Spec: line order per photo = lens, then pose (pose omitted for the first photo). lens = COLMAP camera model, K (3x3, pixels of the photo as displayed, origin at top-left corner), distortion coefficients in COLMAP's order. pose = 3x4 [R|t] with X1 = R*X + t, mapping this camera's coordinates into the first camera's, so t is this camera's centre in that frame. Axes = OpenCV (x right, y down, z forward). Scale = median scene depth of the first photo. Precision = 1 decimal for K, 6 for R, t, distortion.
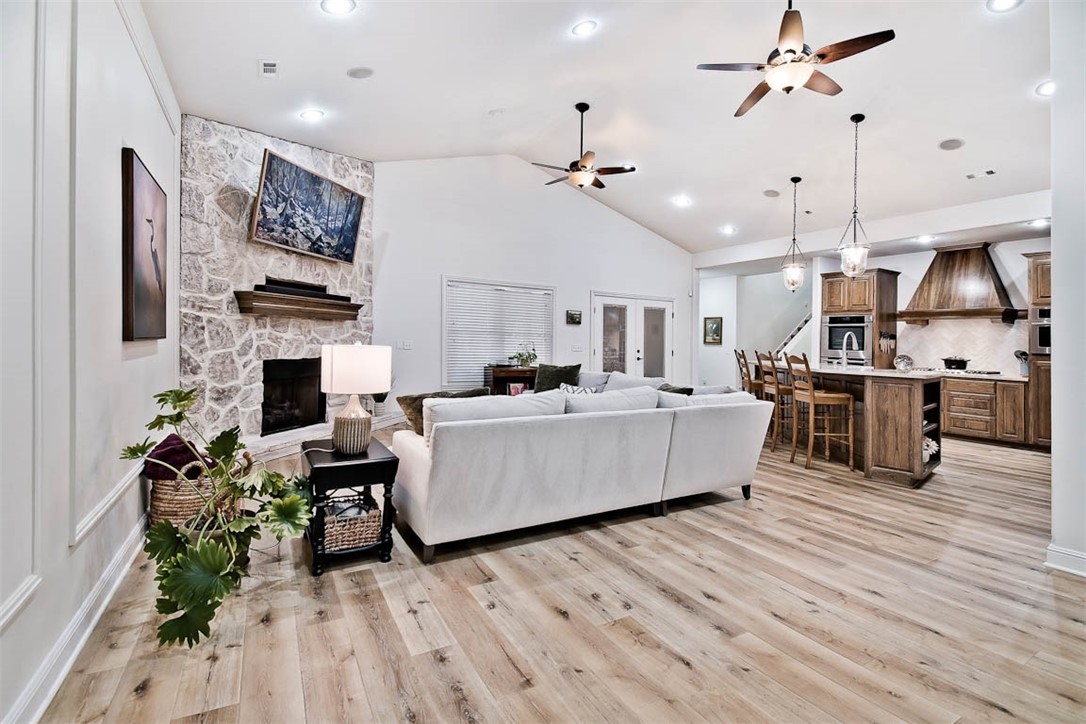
lens RADIAL K [[463.7, 0, 528.6], [0, 463.7, 352.6], [0, 0, 1]] dist [-0.001507, -0.018322]
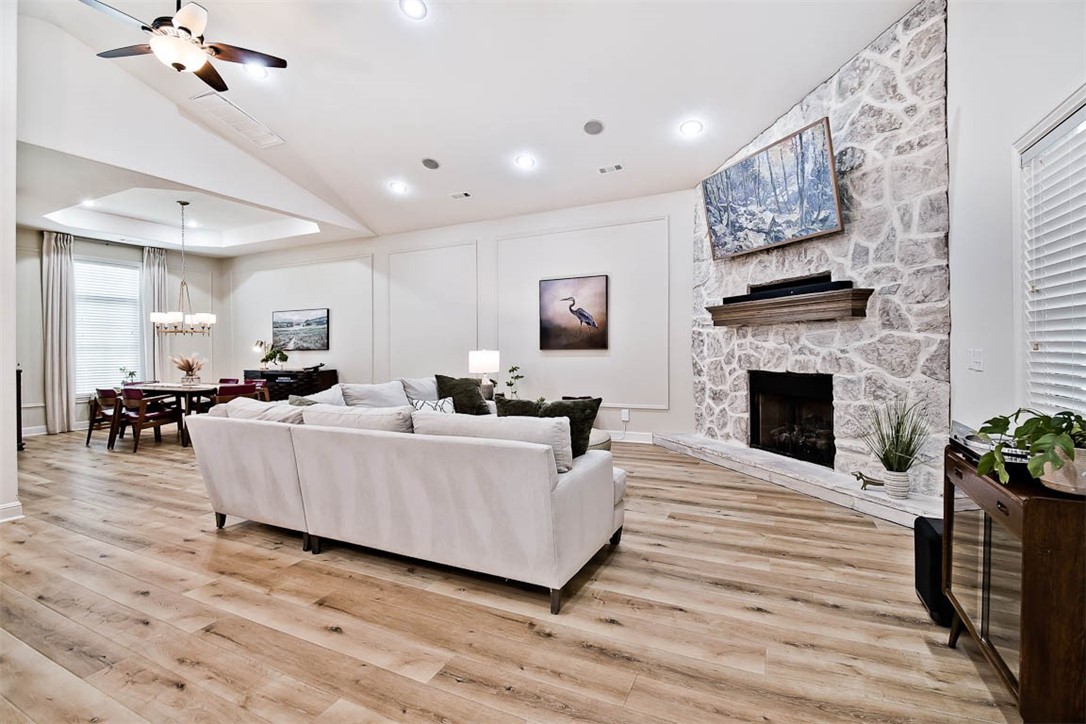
lens RADIAL K [[490.0, 0, 545.9], [0, 490.0, 347.8], [0, 0, 1]] dist [0.019783, -0.022151]
pose [[-0.807315, -0.011347, -0.590011, 0.326462], [-0.023207, 0.999652, 0.012530, -0.028260], [0.589664, 0.023808, -0.807298, 1.294375]]
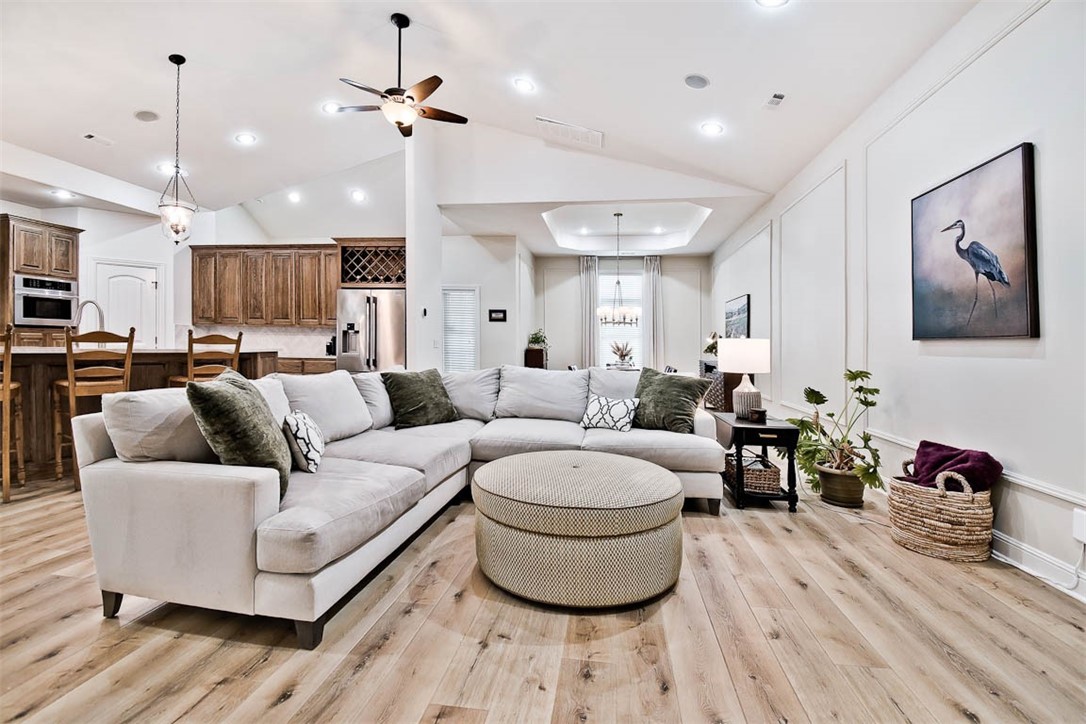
lens RADIAL K [[490.0, 0, 545.9], [0, 490.0, 347.8], [0, 0, 1]] dist [0.019783, -0.022151]
pose [[-0.797943, -0.042570, 0.601228, -0.337076], [-0.022166, 0.998901, 0.041308, -0.014706], [-0.602326, 0.019635, -0.798009, 1.071699]]
